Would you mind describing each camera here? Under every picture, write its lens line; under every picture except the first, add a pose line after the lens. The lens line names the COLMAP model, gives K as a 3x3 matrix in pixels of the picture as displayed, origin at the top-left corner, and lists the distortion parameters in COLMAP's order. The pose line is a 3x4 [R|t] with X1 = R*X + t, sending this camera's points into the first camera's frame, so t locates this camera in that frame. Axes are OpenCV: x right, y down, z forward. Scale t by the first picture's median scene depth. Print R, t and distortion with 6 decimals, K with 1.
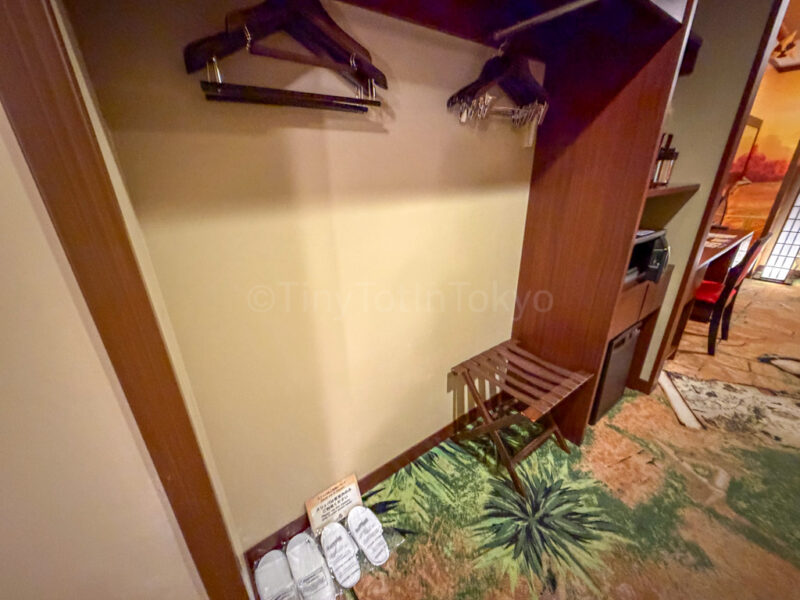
lens RADIAL K [[319.0, 0, 397.5], [0, 319.0, 300.2], [0, 0, 1]] dist [-0.001436, -0.000103]
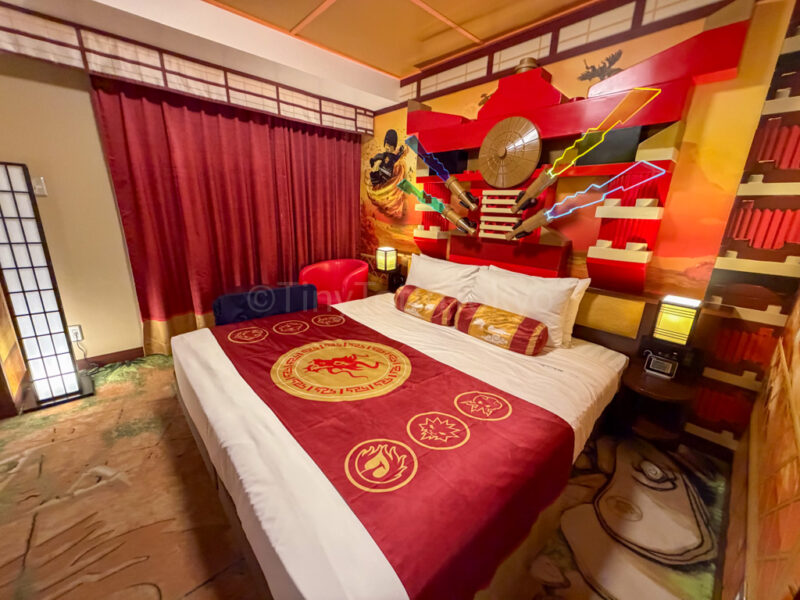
lens RADIAL K [[319.0, 0, 399.3], [0, 319.0, 301.9], [0, 0, 1]] dist [-0.001436, -0.000103]
pose [[-0.097421, -0.267492, 0.958623, 1.170650], [0.351921, 0.891718, 0.284587, -0.287171], [-0.930946, 0.365085, 0.007264, 0.733040]]
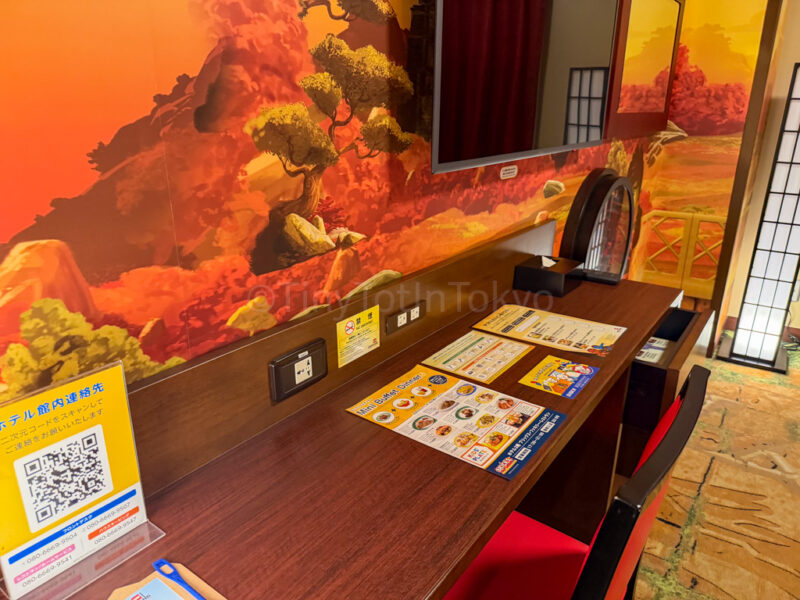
lens RADIAL K [[569.2, 0, 402.7], [0, 569.2, 306.3], [0, 0, 1]] dist [0.009927, -0.031526]
pose [[0.952691, -0.081676, 0.292760, 0.920276], [0.095203, 0.994936, -0.032233, -0.279887], [-0.288644, 0.058579, 0.955643, 0.721265]]
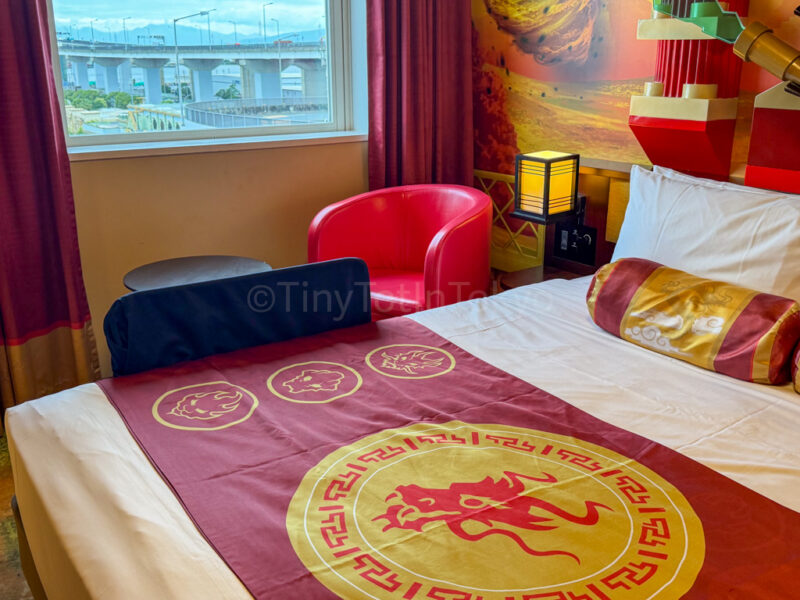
lens RADIAL K [[812.4, 0, 401.9], [0, 812.4, 296.7], [0, 0, 1]] dist [0.082913, 0.000000]
pose [[0.033233, -0.280807, 0.959189, 1.296963], [0.387101, 0.888427, 0.246679, -0.325660], [-0.921438, 0.363105, 0.138225, 0.836223]]
